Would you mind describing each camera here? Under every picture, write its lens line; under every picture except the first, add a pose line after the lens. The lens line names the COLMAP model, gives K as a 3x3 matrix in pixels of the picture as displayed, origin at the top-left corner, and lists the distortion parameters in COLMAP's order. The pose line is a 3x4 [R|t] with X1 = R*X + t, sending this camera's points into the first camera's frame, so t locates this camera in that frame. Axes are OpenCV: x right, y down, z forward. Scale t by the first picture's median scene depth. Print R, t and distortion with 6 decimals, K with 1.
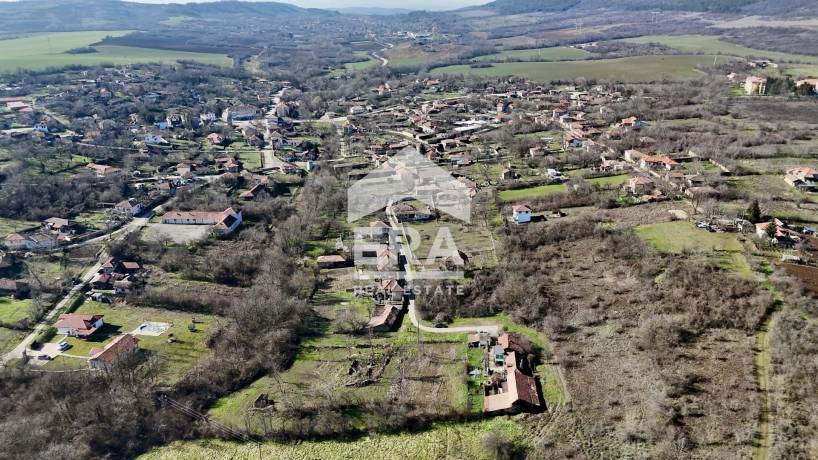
lens RADIAL K [[601.8, 0, 409.0], [0, 601.8, 230.0], [0, 0, 1]] dist [0.093296, -0.102305]
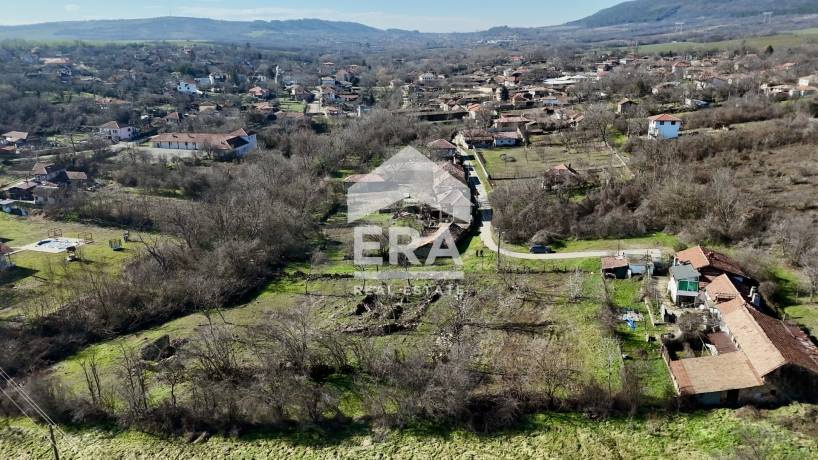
lens RADIAL K [[601.8, 0, 409.0], [0, 601.8, 230.0], [0, 0, 1]] dist [0.093296, -0.102305]
pose [[0.992087, 0.033458, -0.121010, 0.001020], [-0.038948, 0.998303, -0.043295, 0.188535], [0.119357, 0.047665, 0.991707, 0.513872]]
